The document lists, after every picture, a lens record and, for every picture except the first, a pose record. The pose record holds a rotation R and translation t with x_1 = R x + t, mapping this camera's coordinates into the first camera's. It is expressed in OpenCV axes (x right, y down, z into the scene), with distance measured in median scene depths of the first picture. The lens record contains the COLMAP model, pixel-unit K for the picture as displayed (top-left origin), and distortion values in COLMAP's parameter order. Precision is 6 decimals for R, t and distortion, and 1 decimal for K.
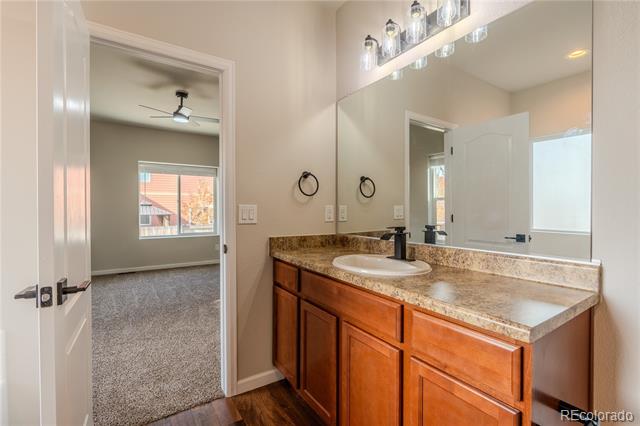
lens RADIAL K [[290.4, 0, 321.7], [0, 290.4, 211.7], [0, 0, 1]] dist [-0.007645, 0.002018]
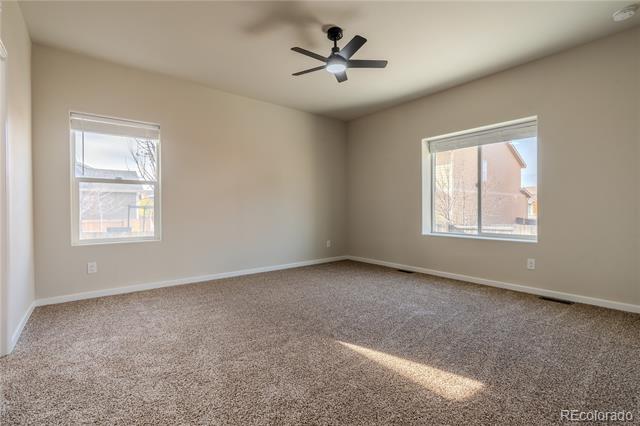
lens RADIAL K [[290.4, 0, 325.8], [0, 290.4, 209.8], [0, 0, 1]] dist [-0.007645, 0.002018]
pose [[0.097239, -0.002634, -0.995258, 0.147360], [-0.004318, 0.999986, -0.003068, 0.027528], [0.995252, 0.004596, 0.097226, 0.578115]]
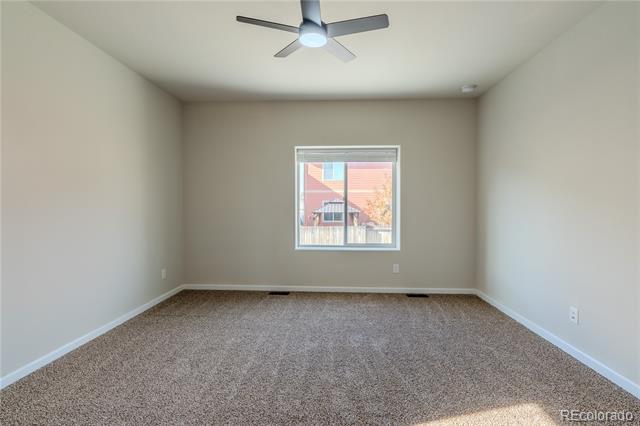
lens RADIAL K [[290.4, 0, 318.0], [0, 290.4, 209.7], [0, 0, 1]] dist [-0.007645, 0.002018]
pose [[0.797359, 0.005273, -0.603483, -0.109082], [-0.003679, 0.999986, 0.003877, -0.009749], [0.603494, -0.000872, 0.797367, 0.381104]]
